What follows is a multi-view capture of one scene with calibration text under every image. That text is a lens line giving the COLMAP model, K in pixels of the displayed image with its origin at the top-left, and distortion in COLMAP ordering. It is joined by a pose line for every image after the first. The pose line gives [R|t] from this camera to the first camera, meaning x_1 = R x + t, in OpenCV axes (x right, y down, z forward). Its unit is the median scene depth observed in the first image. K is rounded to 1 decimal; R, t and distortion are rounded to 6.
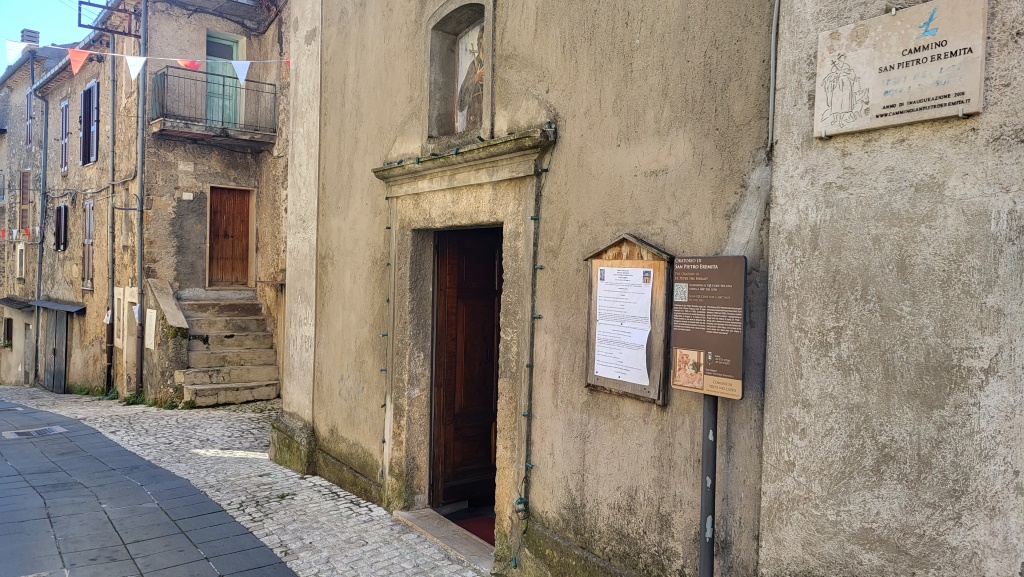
lens RADIAL K [[763.0, 0, 513.4], [0, 763.0, 287.0], [0, 0, 1]] dist [0.043405, -0.004990]
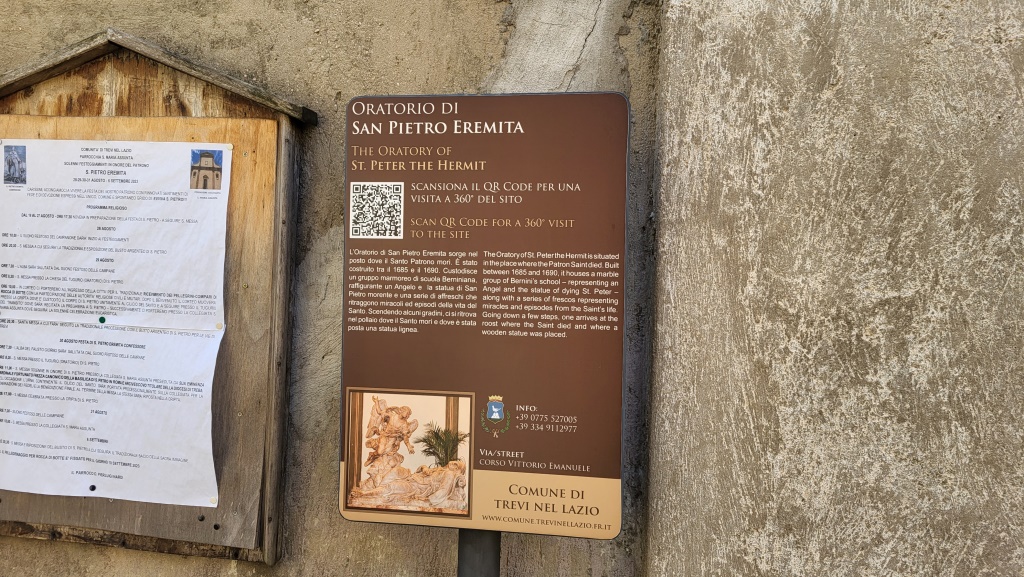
lens RADIAL K [[763.0, 0, 510.5], [0, 763.0, 266.9], [0, 0, 1]] dist [0.043405, -0.004990]
pose [[0.689343, -0.012182, 0.724332, 0.031228], [0.003443, 0.999902, 0.013539, 0.026624], [-0.724427, -0.006839, 0.689318, 0.761956]]
